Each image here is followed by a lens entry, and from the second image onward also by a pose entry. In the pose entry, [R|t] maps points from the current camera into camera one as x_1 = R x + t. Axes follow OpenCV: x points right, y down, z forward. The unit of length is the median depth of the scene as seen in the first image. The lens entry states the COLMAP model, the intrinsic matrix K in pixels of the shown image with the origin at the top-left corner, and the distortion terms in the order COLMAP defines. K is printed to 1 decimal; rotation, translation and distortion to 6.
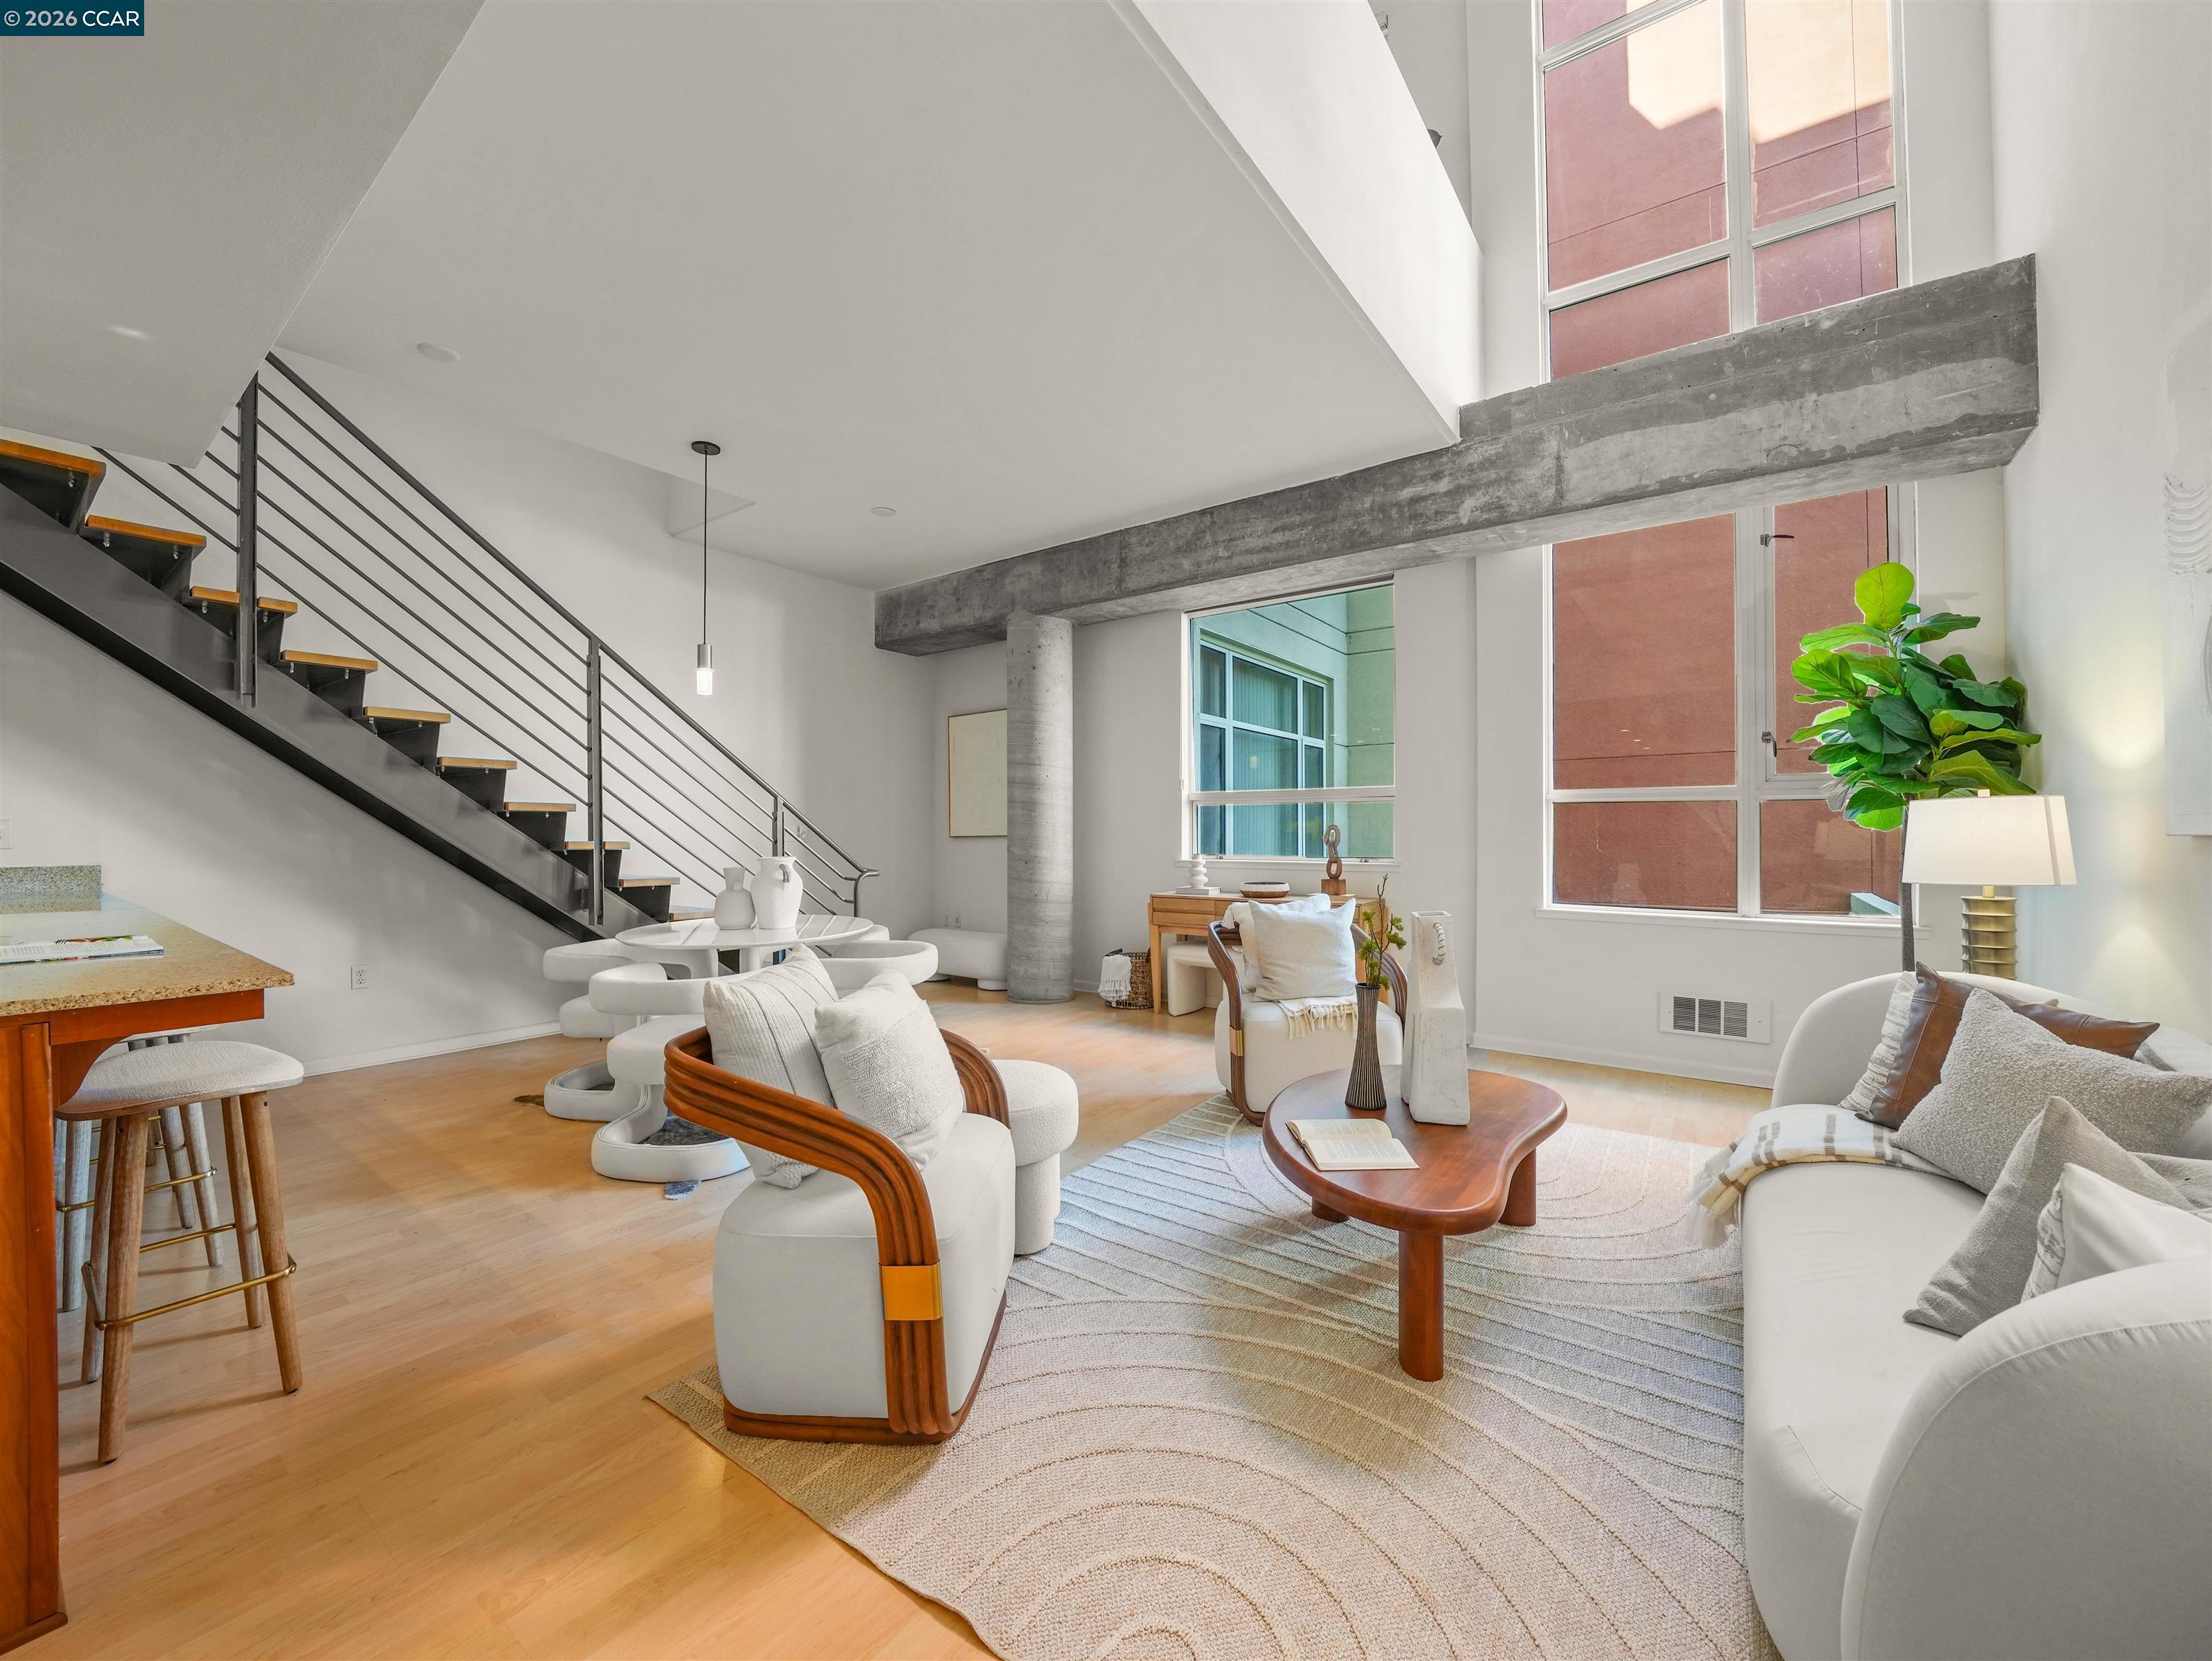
lens RADIAL K [[861.8, 0, 1113.8], [0, 861.8, 829.6], [0, 0, 1]] dist [-0.020763, -0.000735]
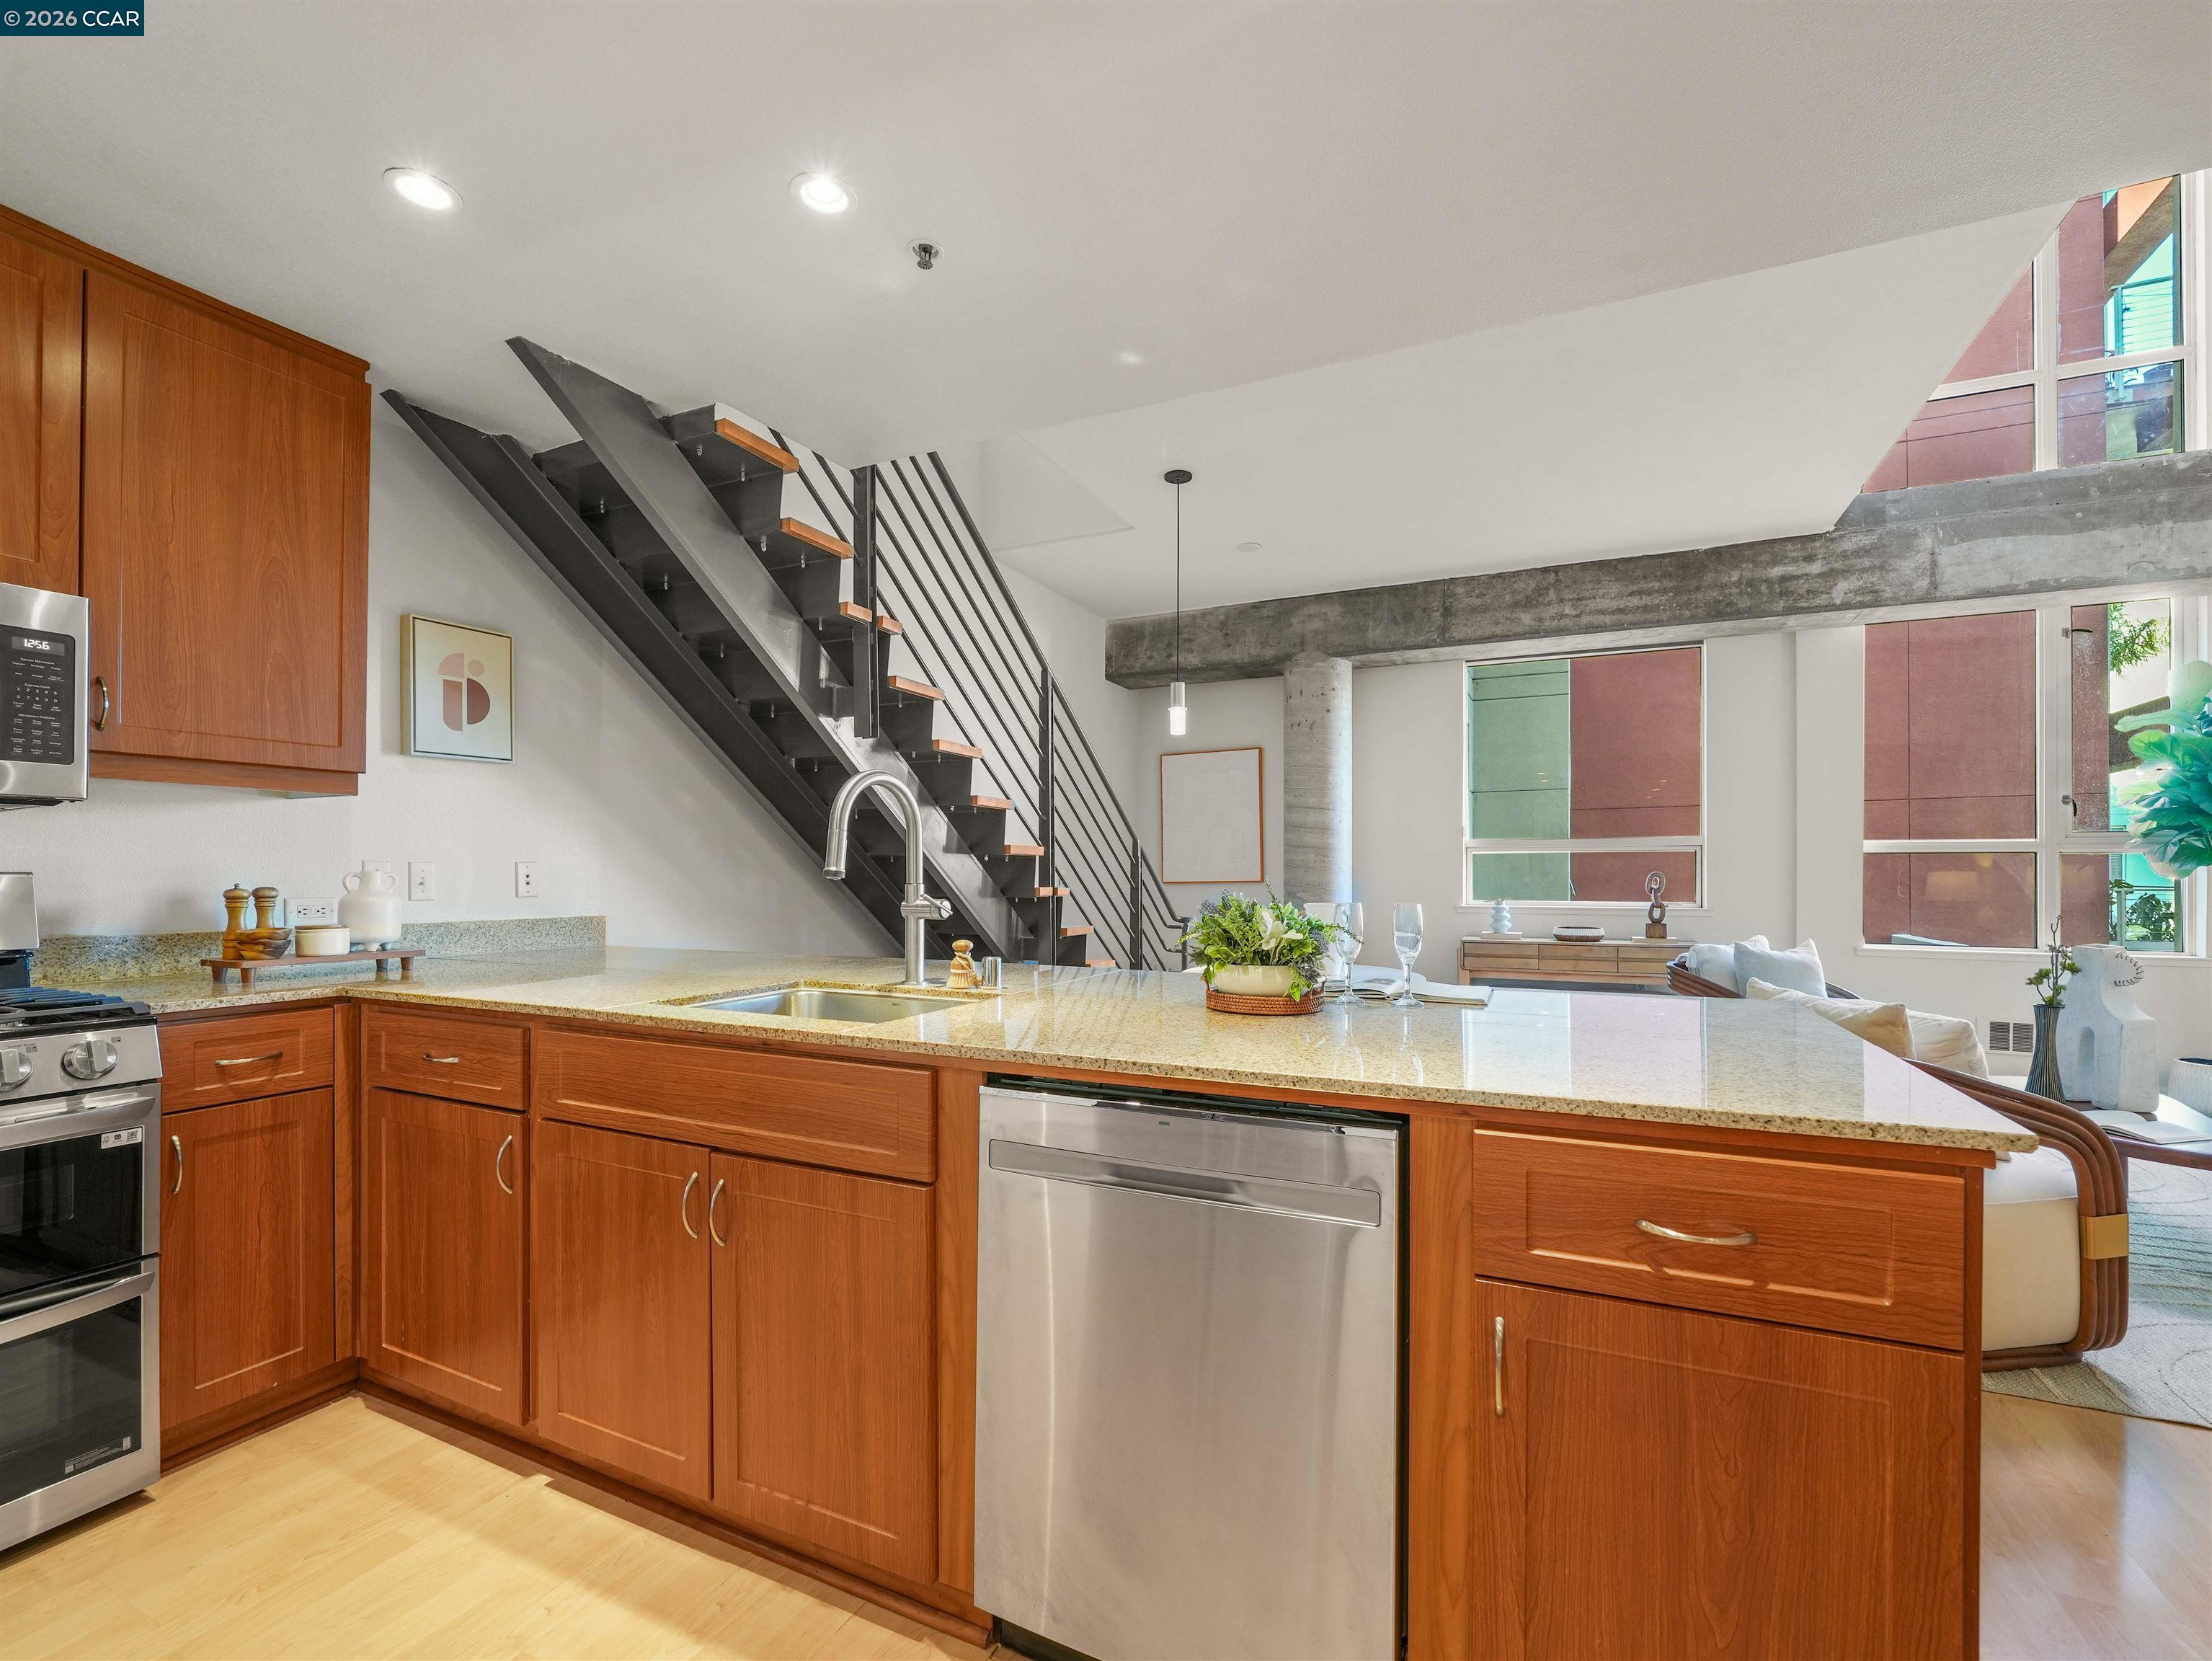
lens RADIAL K [[963.8, 0, 1124.9], [0, 963.8, 874.0], [0, 0, 1]] dist [-0.013541, 0.001899]
pose [[0.981323, 0.003287, 0.192340, -0.755491], [-0.003310, 0.999995, -0.000201, -0.000919], [-0.192339, -0.000439, 0.981328, -0.047342]]
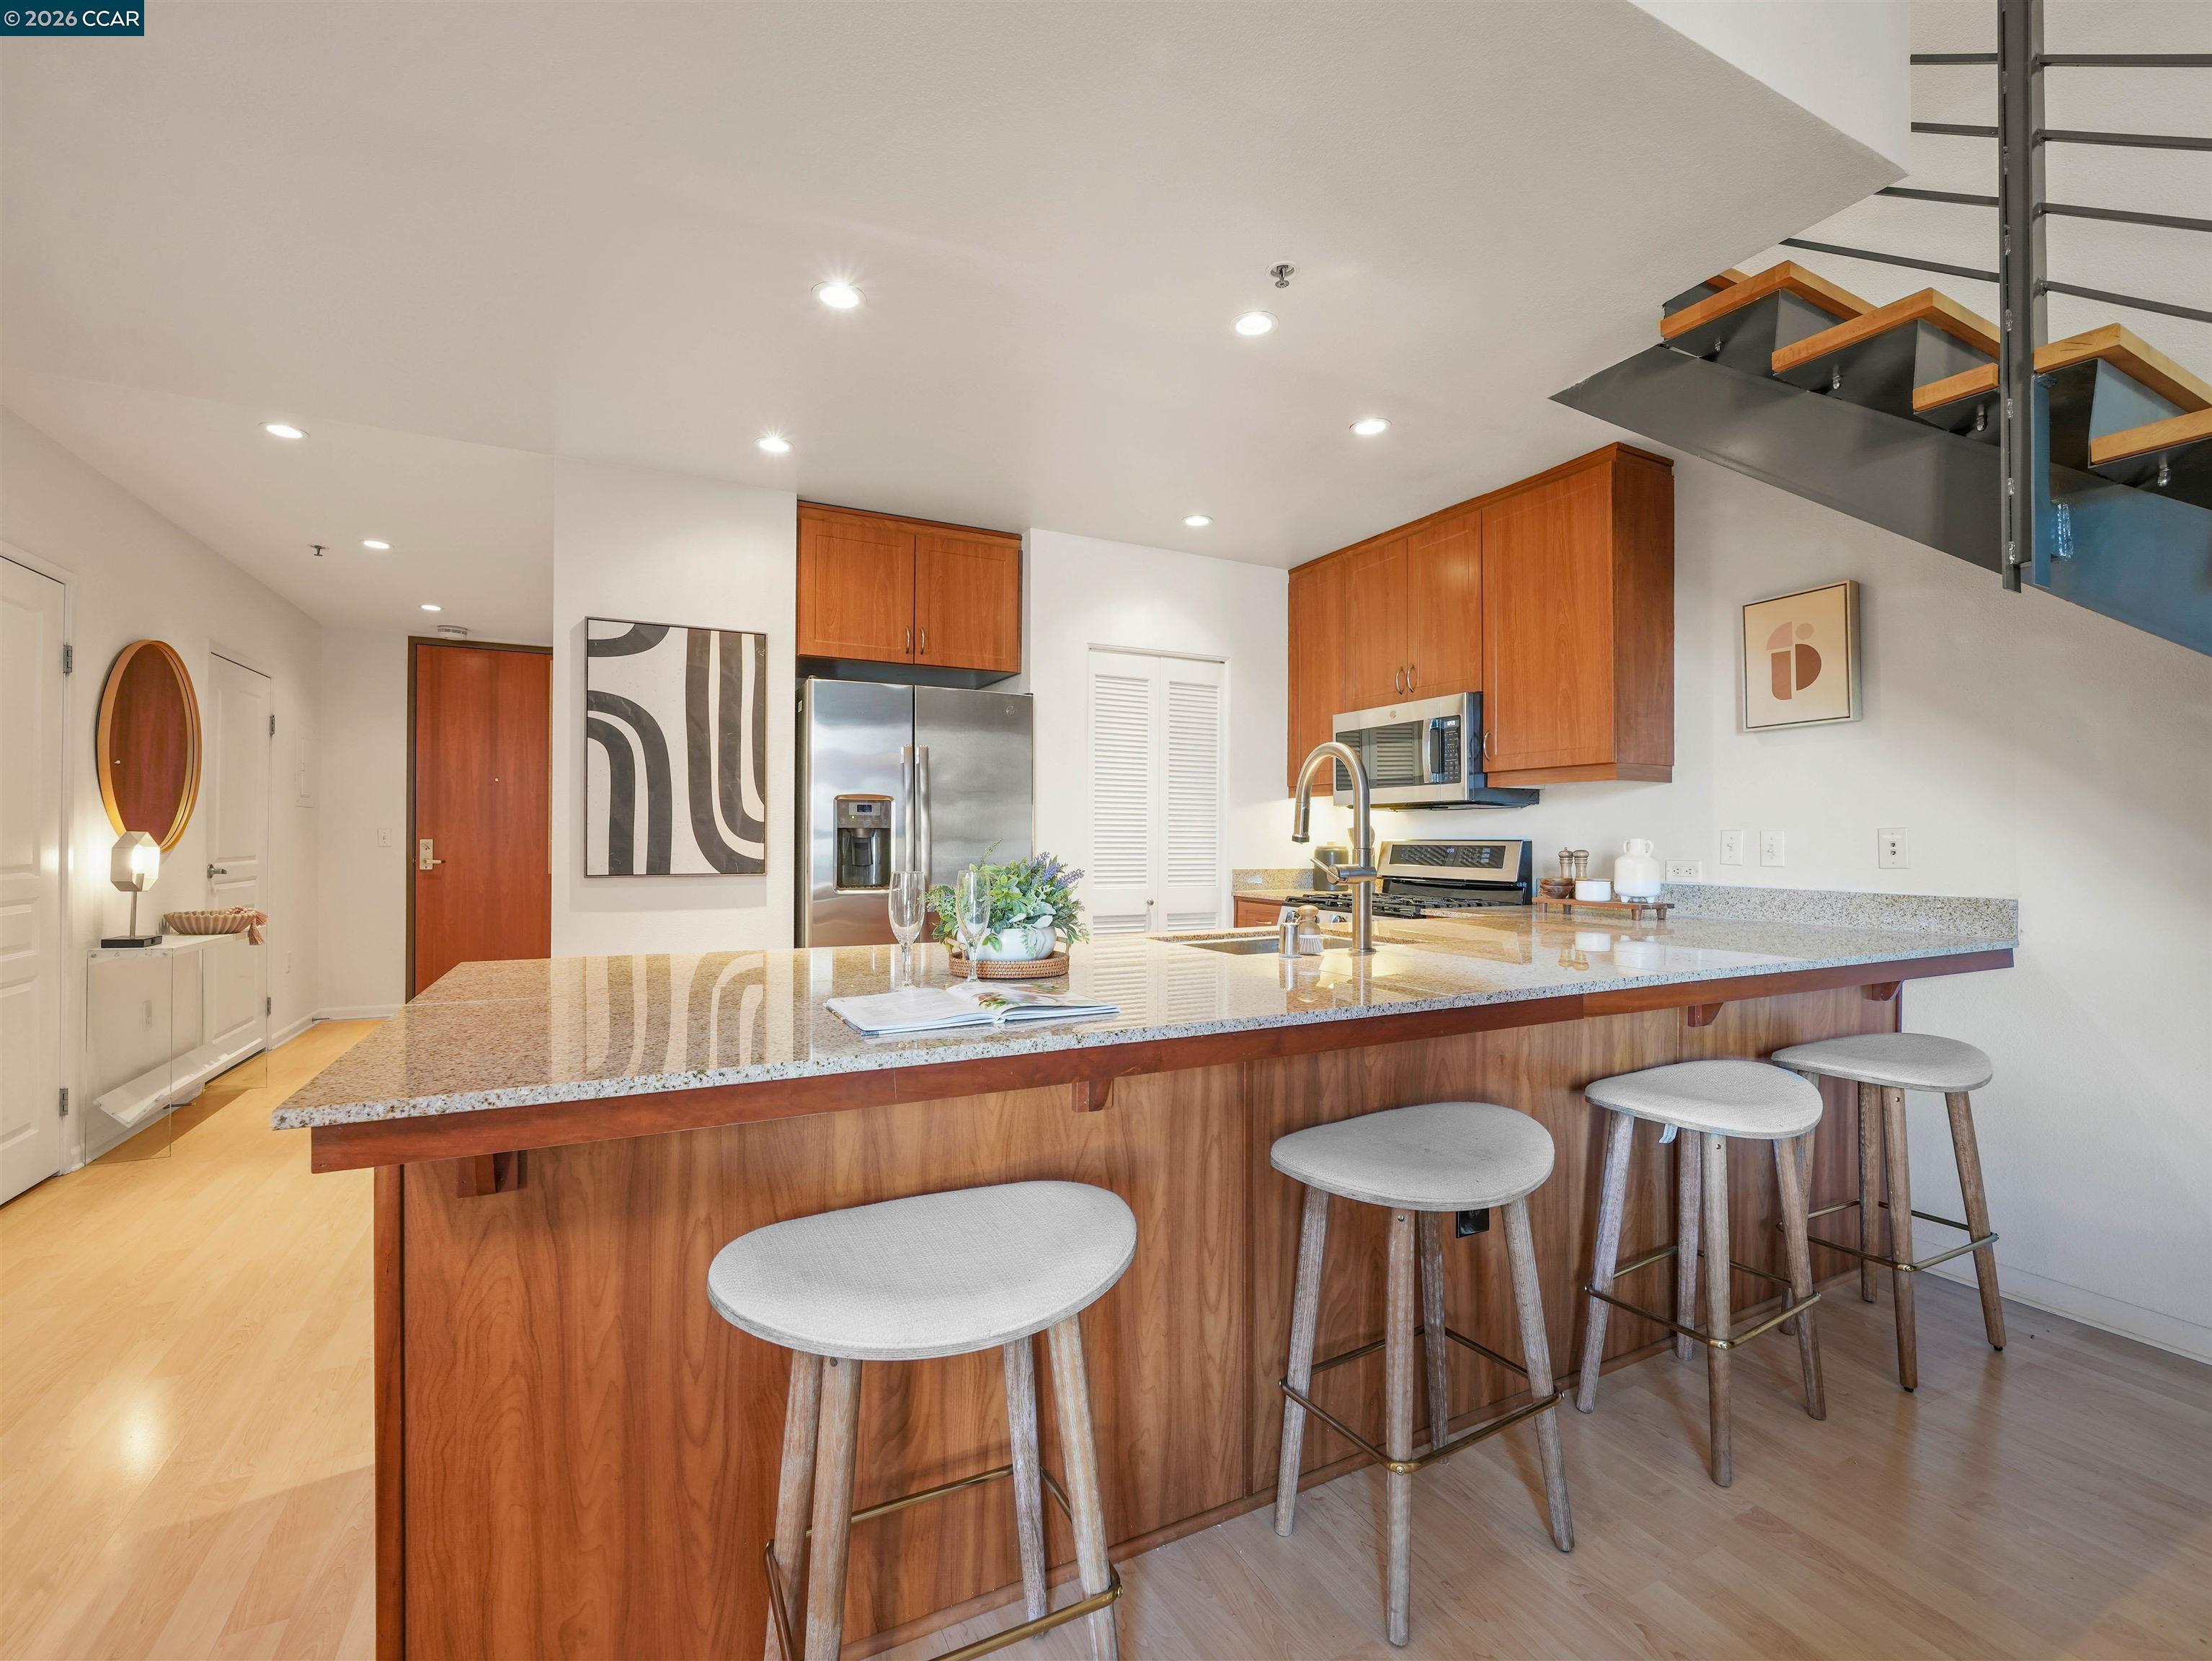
lens RADIAL K [[914.7, 0, 1087.0], [0, 914.7, 827.6], [0, 0, 1]] dist [-0.009029, 0.000020]
pose [[-0.460237, -0.009284, -0.887748, -0.257078], [-0.000286, 0.999947, -0.010310, -0.002672], [0.887796, -0.004491, -0.460215, 0.595239]]
